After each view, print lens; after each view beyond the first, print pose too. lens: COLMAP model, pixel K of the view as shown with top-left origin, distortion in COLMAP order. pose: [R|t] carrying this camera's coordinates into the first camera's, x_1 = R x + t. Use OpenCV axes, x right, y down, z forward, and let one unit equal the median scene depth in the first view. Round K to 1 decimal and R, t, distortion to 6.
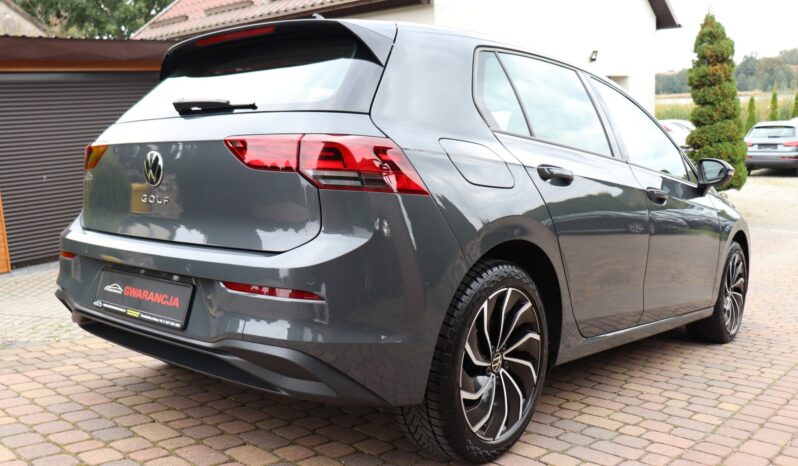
lens RADIAL K [[727.3, 0, 398.7], [0, 727.3, 235.6], [0, 0, 1]] dist [-0.046629, 0.000000]
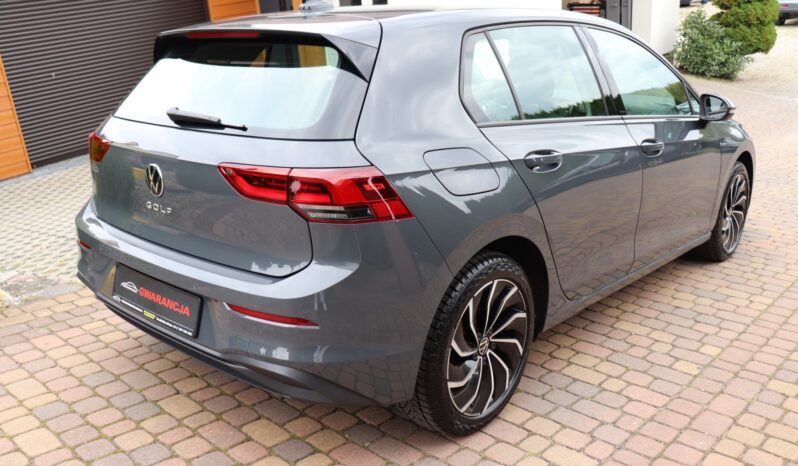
lens RADIAL K [[740.7, 0, 402.1], [0, 740.7, 228.1], [0, 0, 1]] dist [-0.060836, 0.000000]
pose [[0.999211, -0.023995, -0.031650, 0.051812], [0.030057, 0.977738, 0.207664, -0.230777], [0.025962, -0.208452, 0.977688, -0.050536]]
